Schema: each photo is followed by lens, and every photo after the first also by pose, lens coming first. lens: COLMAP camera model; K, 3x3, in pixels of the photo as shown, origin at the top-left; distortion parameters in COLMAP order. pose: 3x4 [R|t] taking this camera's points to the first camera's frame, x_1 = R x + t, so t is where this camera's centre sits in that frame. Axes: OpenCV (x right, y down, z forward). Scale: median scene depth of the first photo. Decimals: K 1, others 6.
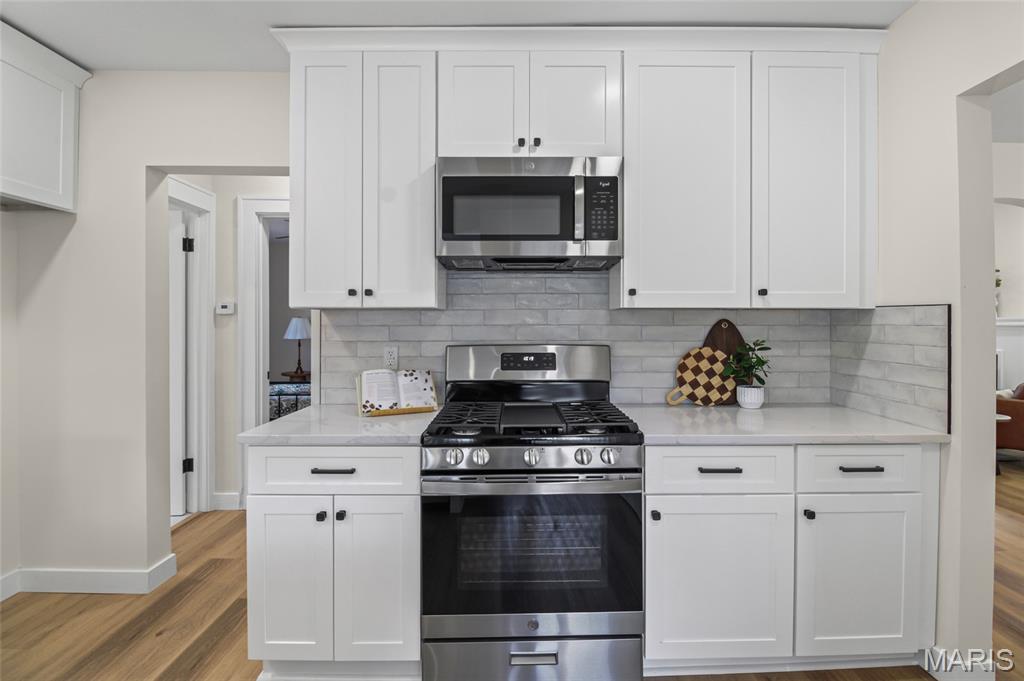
lens RADIAL K [[480.9, 0, 513.6], [0, 480.9, 338.2], [0, 0, 1]] dist [0.002497, -0.000202]
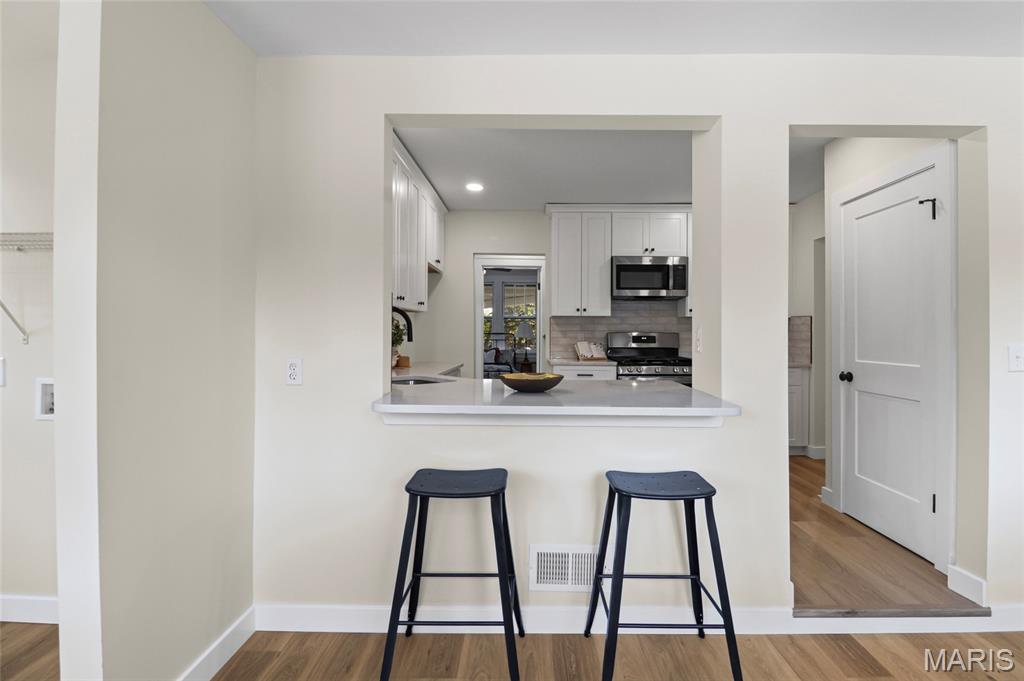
lens RADIAL K [[480.9, 0, 508.9], [0, 480.9, 333.6], [0, 0, 1]] dist [0.002497, -0.000202]
pose [[0.999881, 0.006399, -0.014046, -0.646606], [-0.006684, 0.999771, -0.020352, 0.078864], [0.013912, 0.020443, 0.999694, -1.463421]]
